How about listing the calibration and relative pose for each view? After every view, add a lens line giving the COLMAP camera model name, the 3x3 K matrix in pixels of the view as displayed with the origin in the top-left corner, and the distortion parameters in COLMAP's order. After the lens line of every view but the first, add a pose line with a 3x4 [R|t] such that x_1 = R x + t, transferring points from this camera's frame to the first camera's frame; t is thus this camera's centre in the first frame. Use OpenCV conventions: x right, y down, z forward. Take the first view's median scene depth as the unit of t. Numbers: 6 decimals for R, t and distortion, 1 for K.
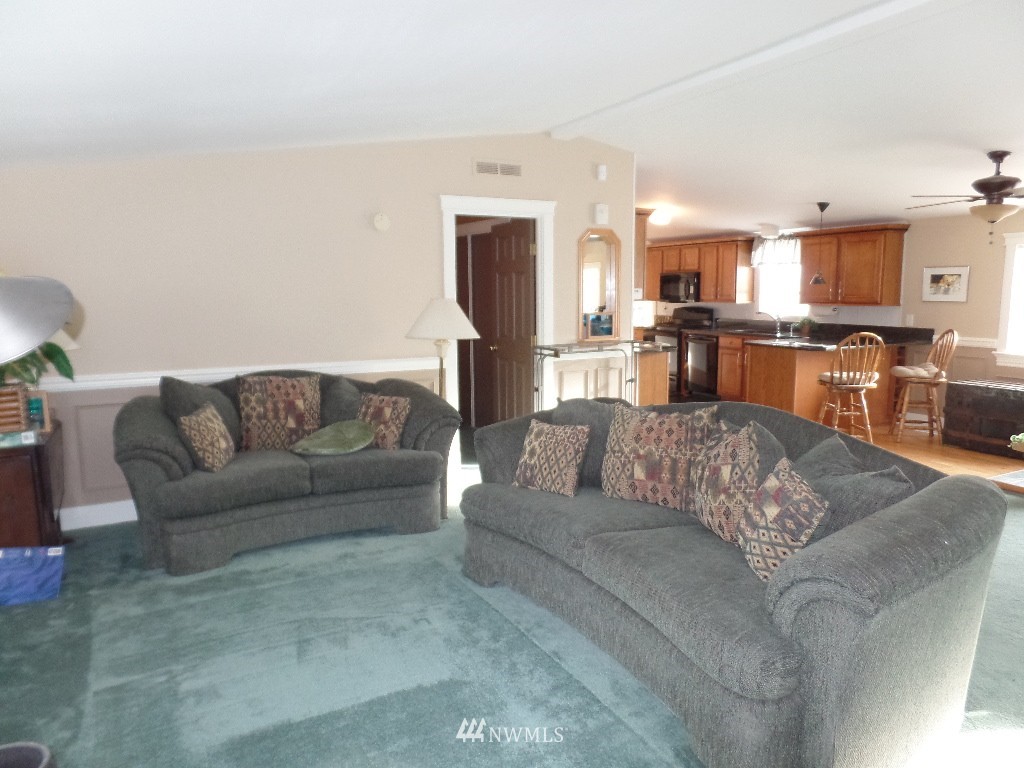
lens RADIAL K [[699.1, 0, 518.9], [0, 699.1, 384.0], [0, 0, 1]] dist [0.006439, -0.000061]
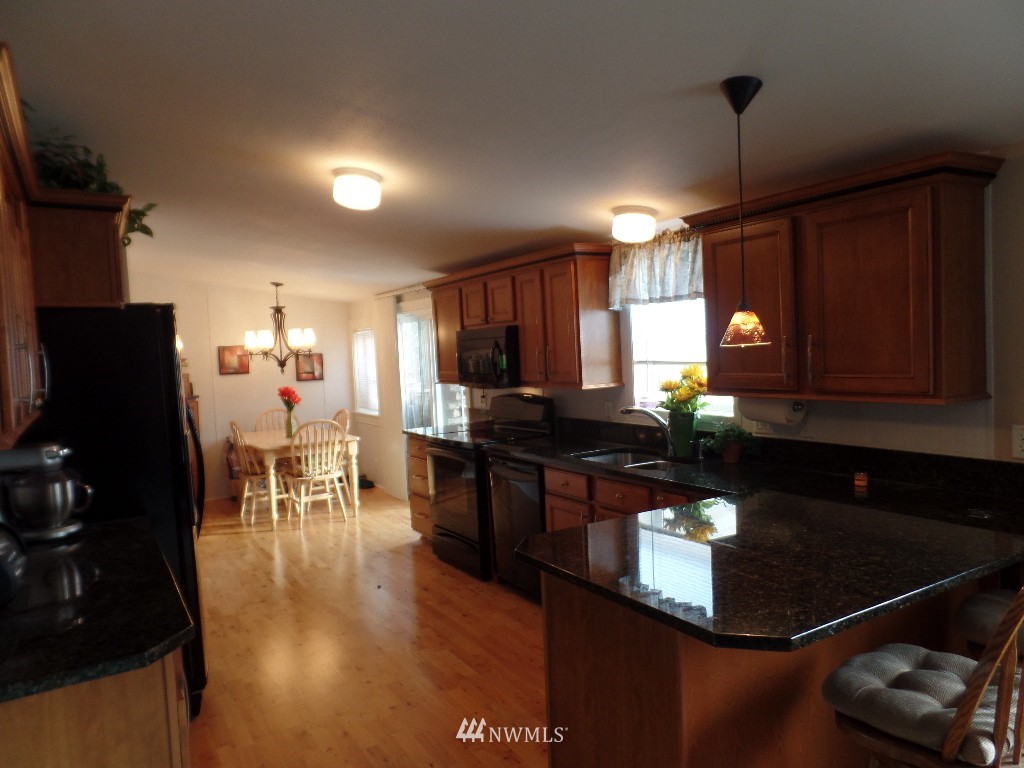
lens RADIAL K [[699.1, 0, 510.0], [0, 699.1, 388.9], [0, 0, 1]] dist [0.006439, -0.000061]
pose [[0.998498, -0.035751, 0.041517, 0.286264], [0.039169, 0.995639, -0.084670, -0.092798], [-0.038309, 0.086169, 0.995544, 0.641007]]
